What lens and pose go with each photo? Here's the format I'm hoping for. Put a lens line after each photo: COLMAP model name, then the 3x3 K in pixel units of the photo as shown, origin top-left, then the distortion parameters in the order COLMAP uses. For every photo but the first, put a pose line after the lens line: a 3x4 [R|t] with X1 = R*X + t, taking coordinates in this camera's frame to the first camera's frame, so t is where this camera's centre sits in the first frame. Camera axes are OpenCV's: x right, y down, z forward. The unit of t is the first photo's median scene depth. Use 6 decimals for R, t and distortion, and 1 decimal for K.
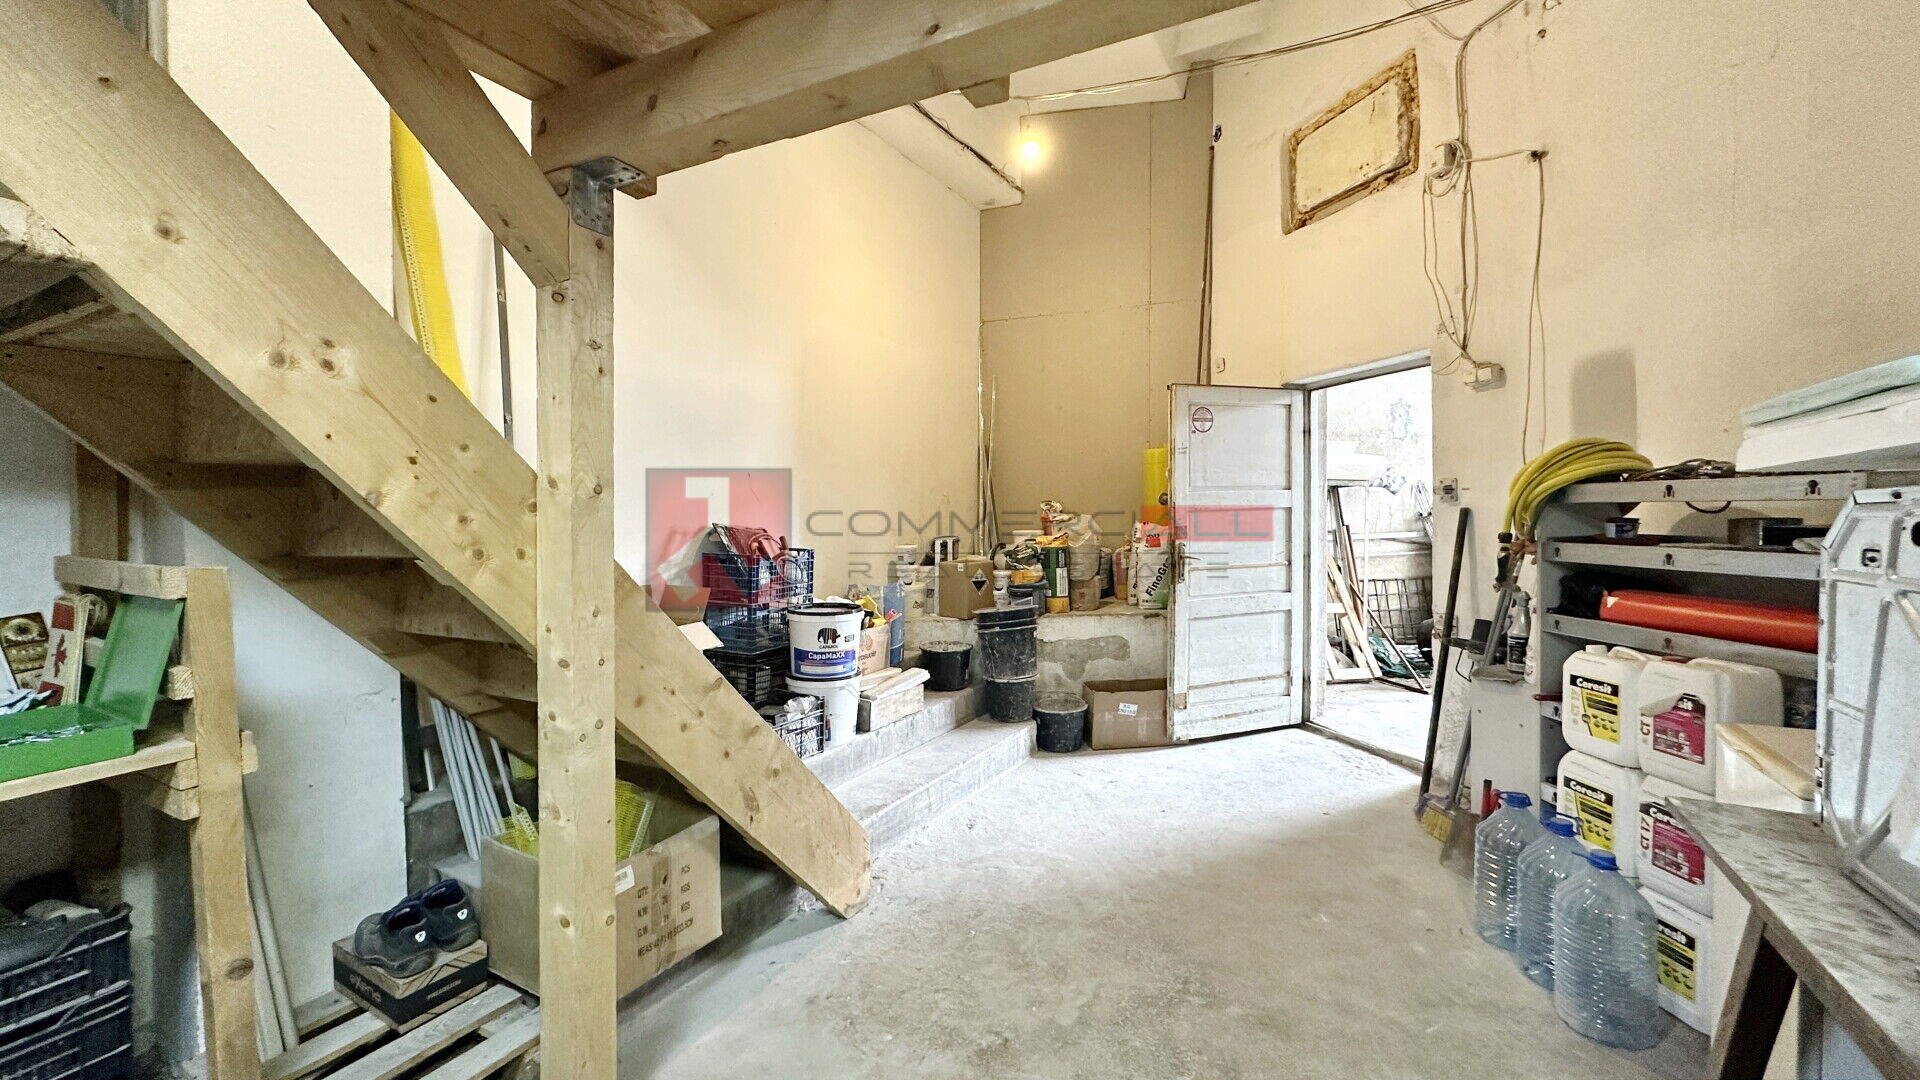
lens RADIAL K [[757.5, 0, 967.1], [0, 757.5, 527.0], [0, 0, 1]] dist [-0.000660, 0.000457]
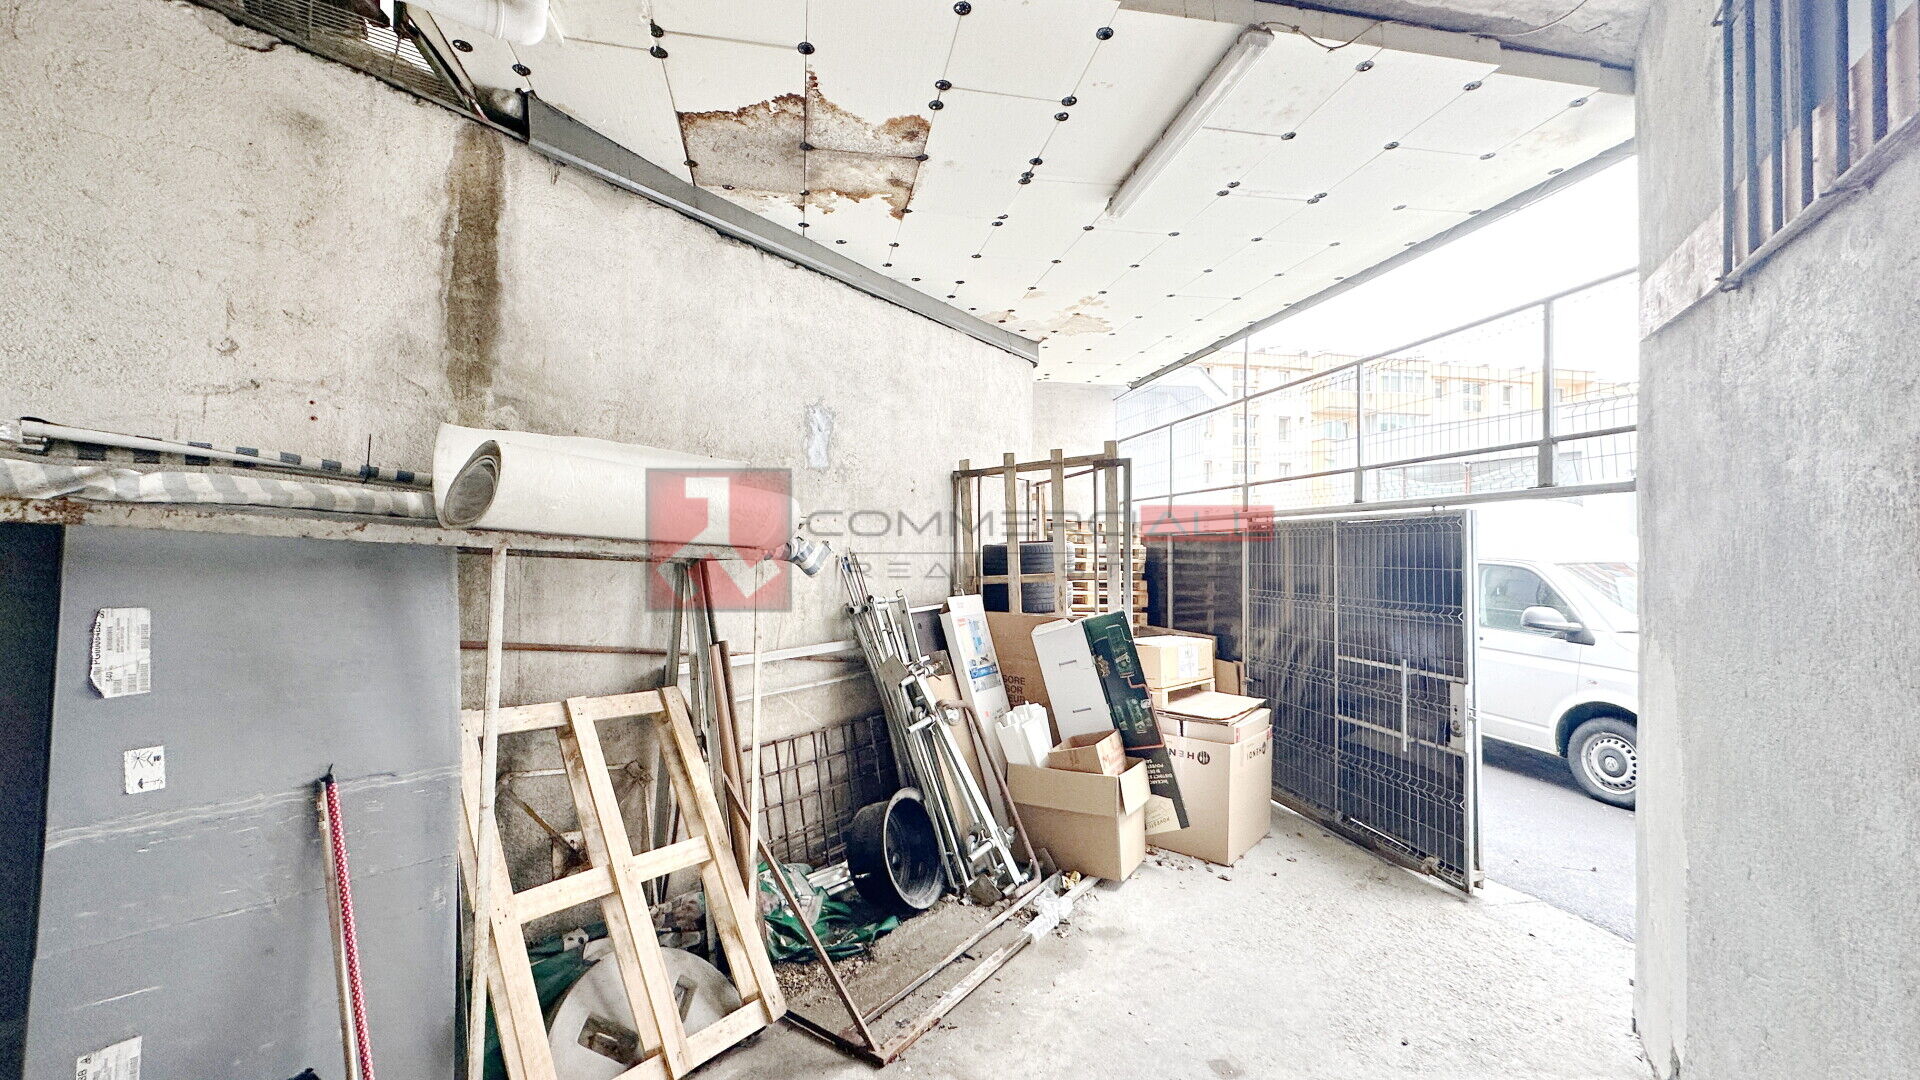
lens RADIAL K [[757.5, 0, 957.4], [0, 757.5, 545.8], [0, 0, 1]] dist [-0.000660, 0.000457]
pose [[0.751527, 0.025131, 0.659223, 0.291282], [0.007129, 0.998906, -0.046208, -0.037366], [-0.659664, 0.039426, 0.750526, 0.531658]]
